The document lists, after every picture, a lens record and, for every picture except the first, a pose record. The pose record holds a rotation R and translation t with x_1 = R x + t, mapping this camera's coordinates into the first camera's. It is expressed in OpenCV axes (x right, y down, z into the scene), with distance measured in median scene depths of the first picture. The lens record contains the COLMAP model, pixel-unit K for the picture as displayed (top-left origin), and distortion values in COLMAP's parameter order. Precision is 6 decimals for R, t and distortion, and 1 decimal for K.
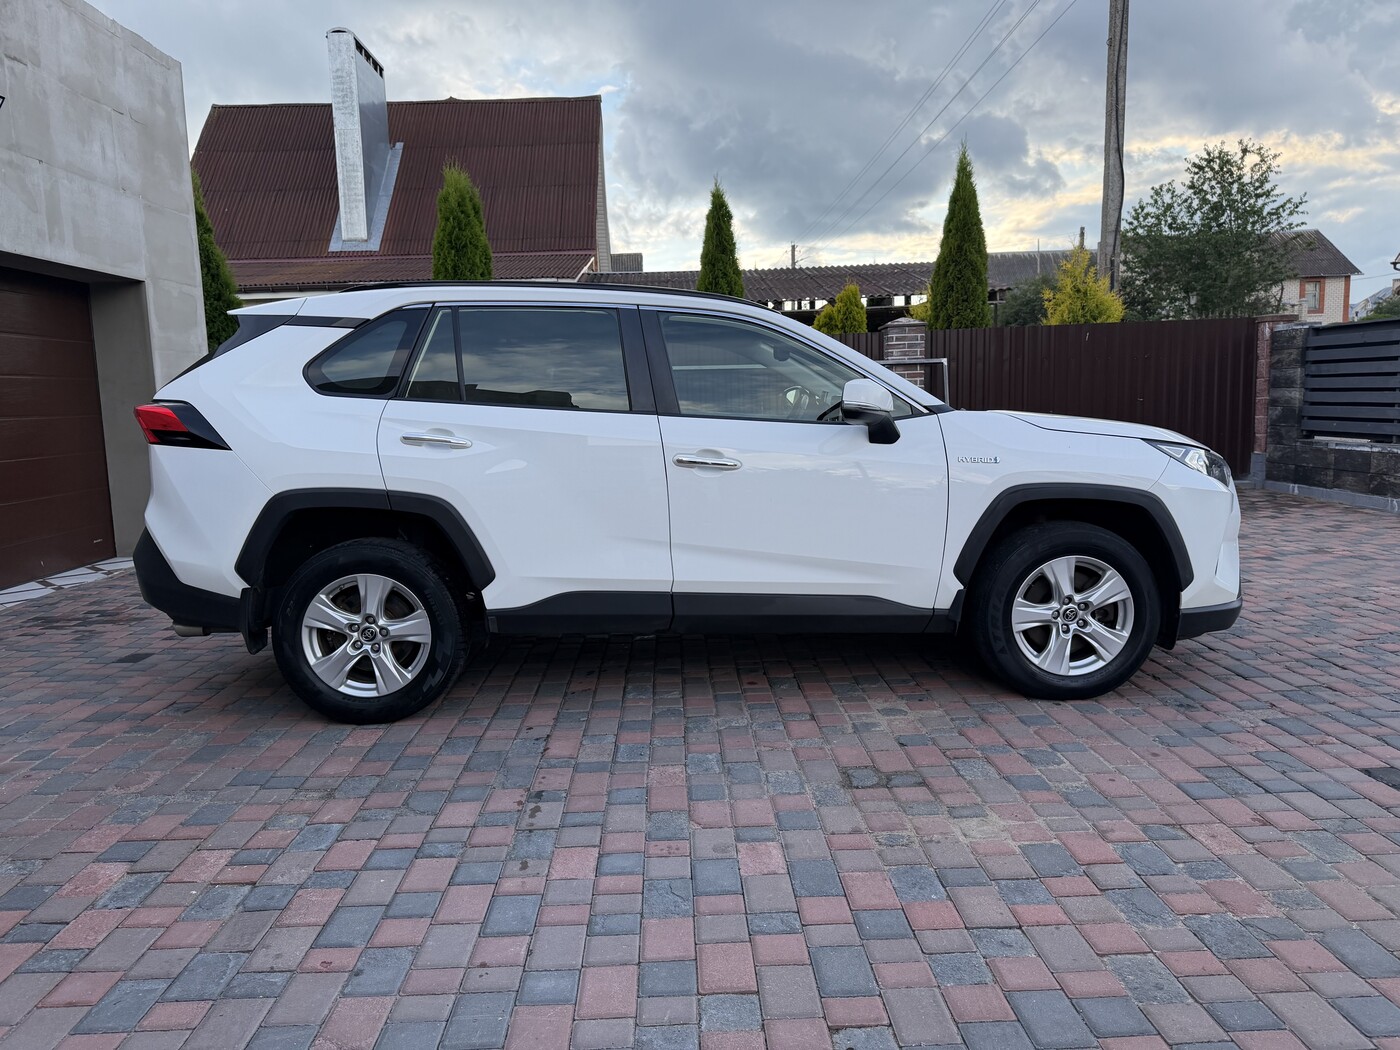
lens RADIAL K [[972.9, 0, 695.7], [0, 972.9, 529.2], [0, 0, 1]] dist [0.051623, -0.044326]
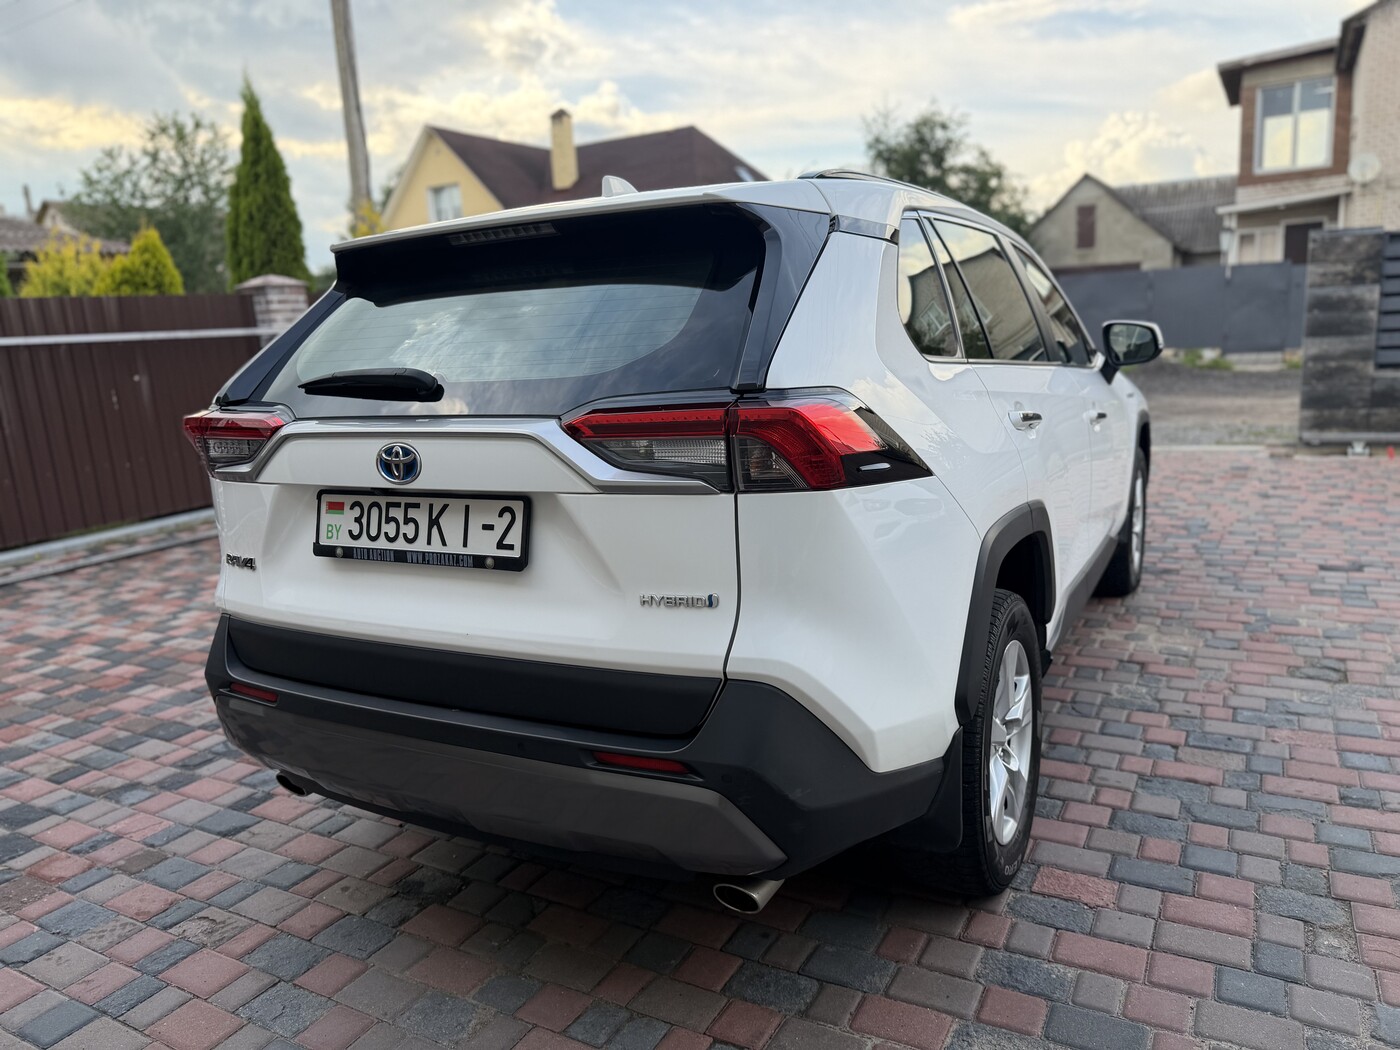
lens RADIAL K [[999.1, 0, 691.1], [0, 999.1, 522.4], [0, 0, 1]] dist [0.004112, -0.005675]
pose [[0.521757, -0.173946, 0.835172, -0.866822], [0.164834, 0.981099, 0.101362, -0.115967], [-0.837018, 0.084778, 0.540568, 0.741716]]
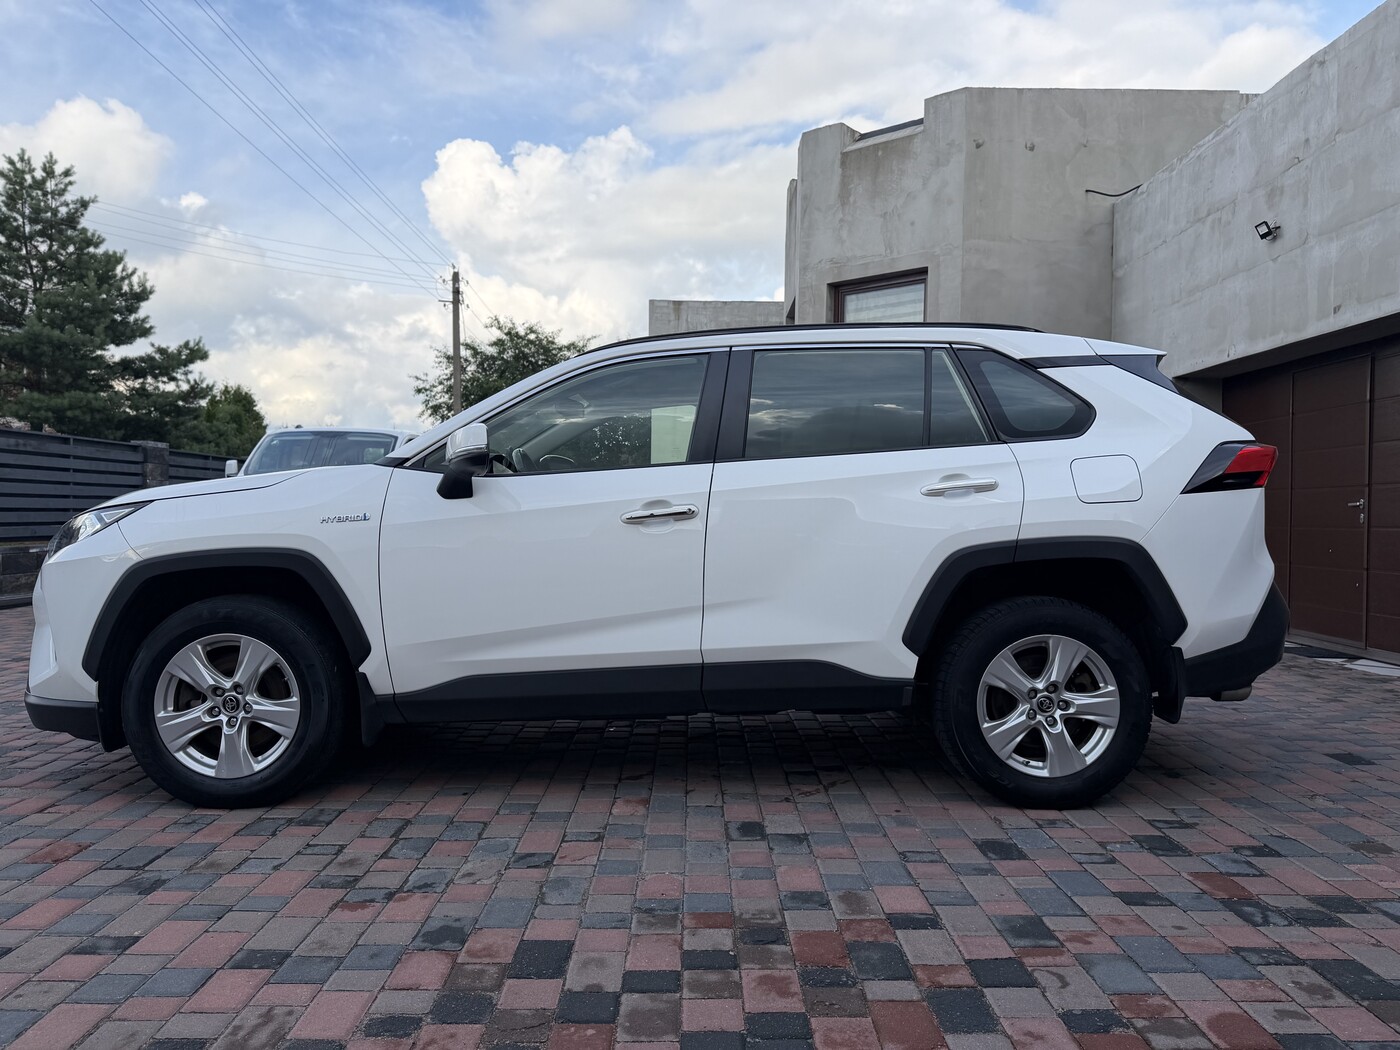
lens RADIAL K [[977.6, 0, 704.7], [0, 977.6, 521.4], [0, 0, 1]] dist [0.061759, -0.079170]
pose [[-0.999772, 0.015837, 0.014339, -0.056114], [0.017740, 0.989402, 0.144116, -0.230632], [-0.011904, 0.144338, -0.989457, 2.131099]]
